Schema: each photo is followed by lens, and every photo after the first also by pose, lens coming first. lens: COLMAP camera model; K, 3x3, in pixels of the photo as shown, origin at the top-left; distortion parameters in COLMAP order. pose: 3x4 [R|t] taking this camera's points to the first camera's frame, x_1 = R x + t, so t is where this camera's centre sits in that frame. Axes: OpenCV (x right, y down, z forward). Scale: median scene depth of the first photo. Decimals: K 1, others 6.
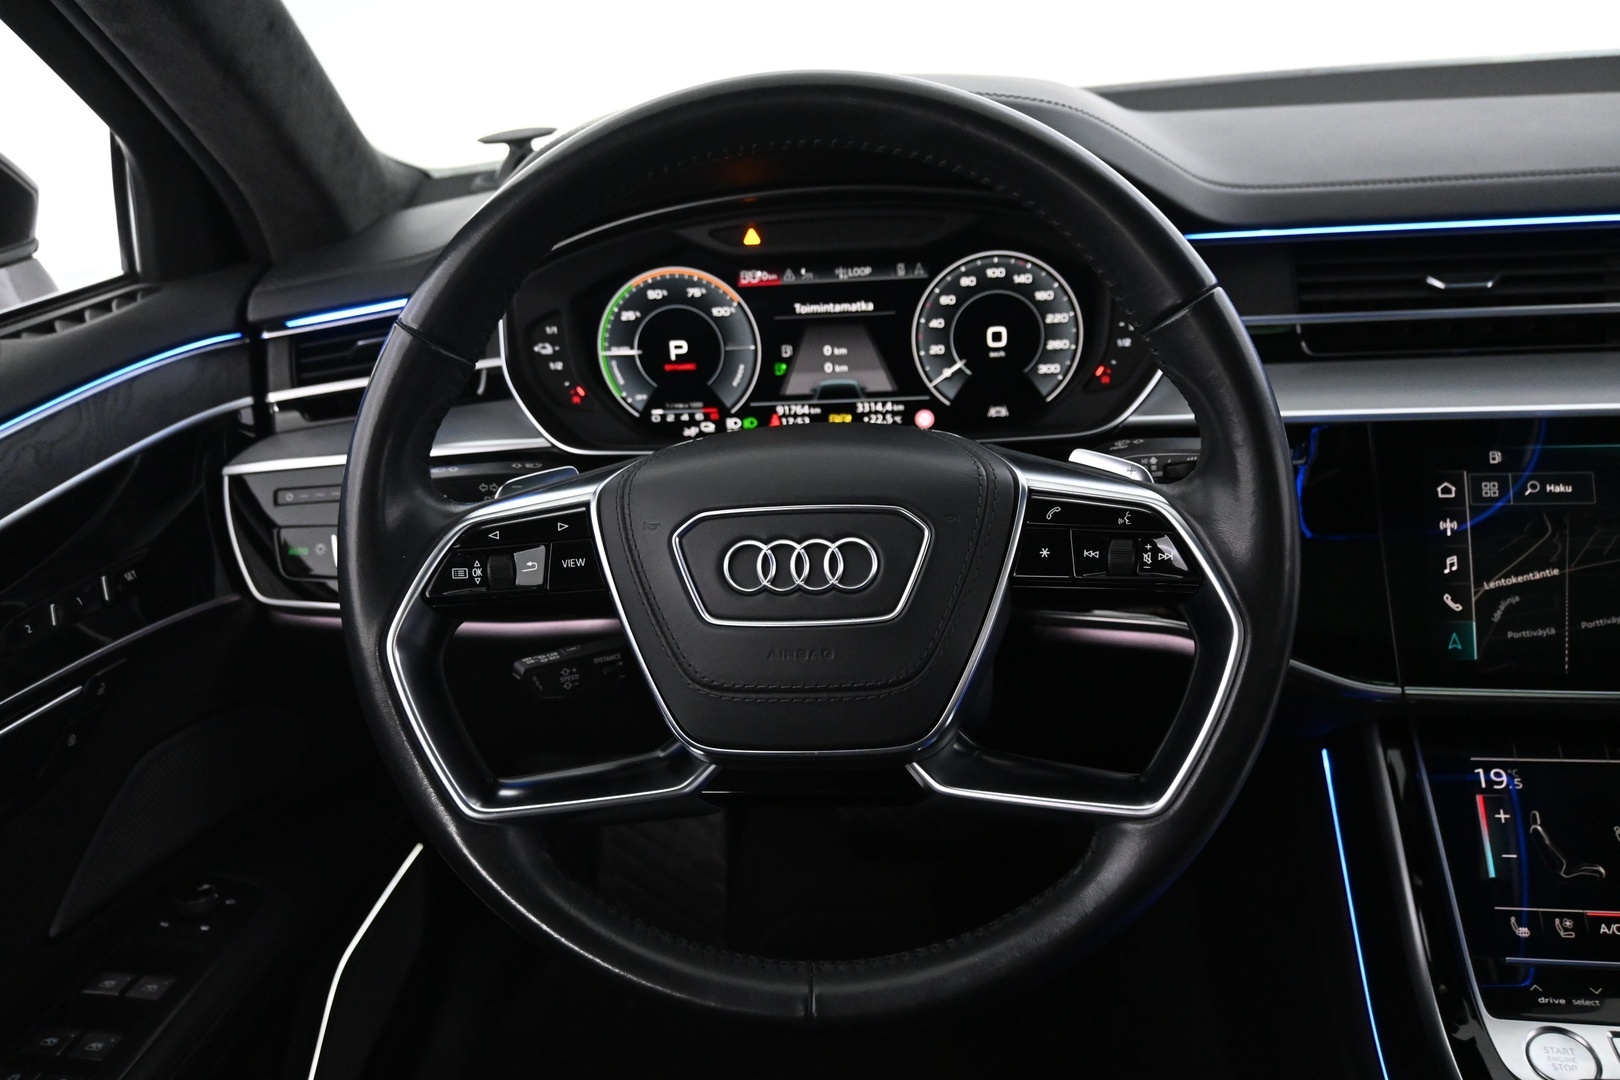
lens RADIAL K [[1350.6, 0, 818.6], [0, 1350.6, 542.6], [0, 0, 1]] dist [0.000216, -0.004088]
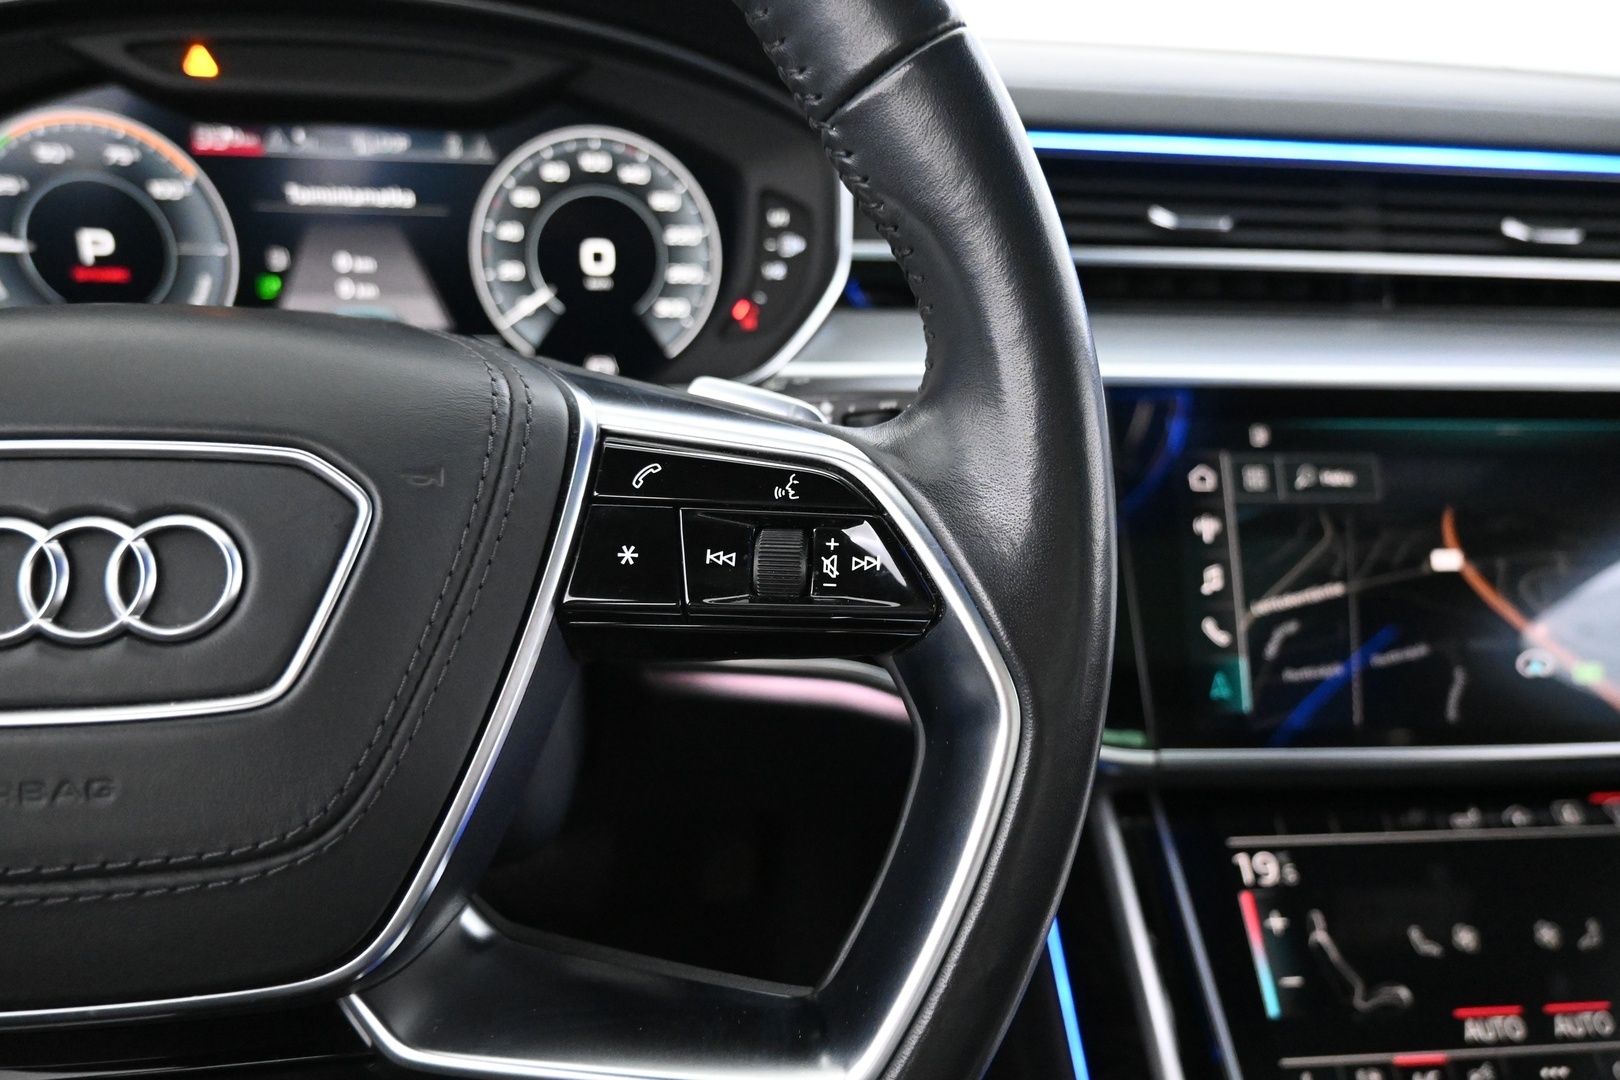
lens RADIAL K [[1108.8, 0, 809.8], [0, 1108.8, 538.3], [0, 0, 1]] dist [-0.002572, -0.000993]
pose [[0.964686, 0.009129, 0.263245, 0.089307], [-0.002691, 0.999689, -0.024807, 0.008234], [-0.263389, 0.023222, 0.964410, 0.423429]]
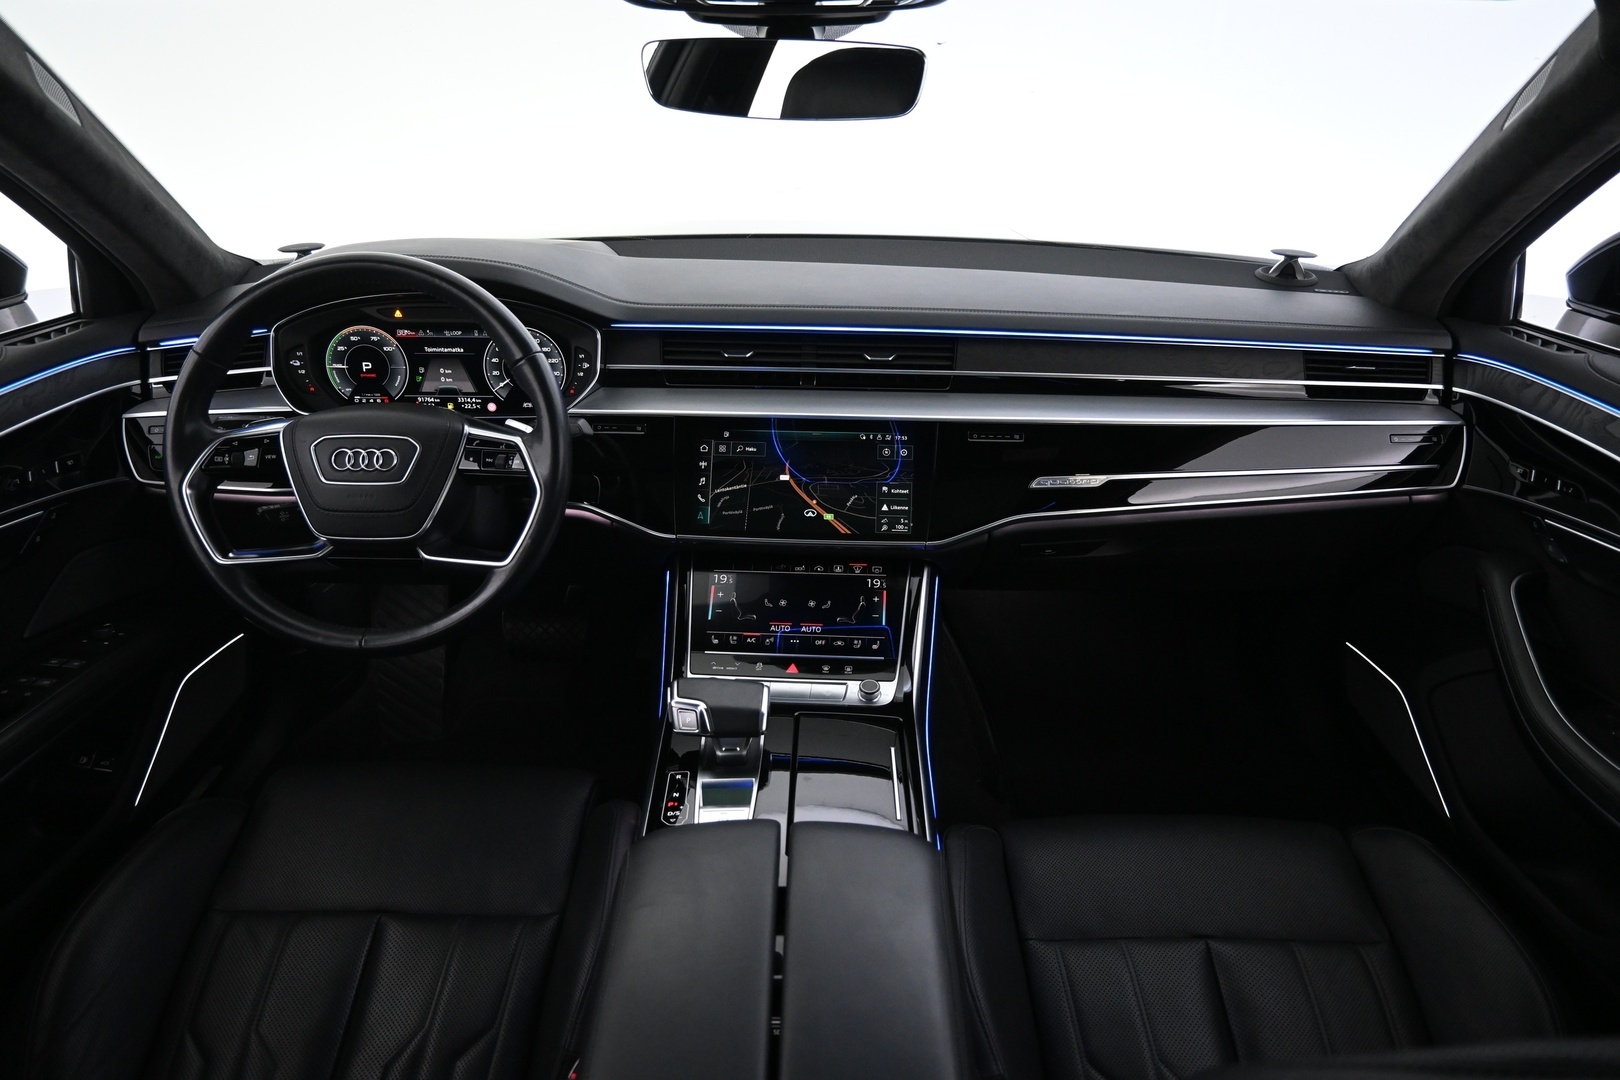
lens RADIAL K [[1108.8, 0, 821.3], [0, 1108.8, 542.0], [0, 0, 1]] dist [-0.002572, -0.000993]
pose [[0.993456, 0.034306, 0.108938, 0.412754], [-0.035432, 0.999337, 0.008422, 0.082897], [-0.108576, -0.012227, 0.994013, -0.741575]]
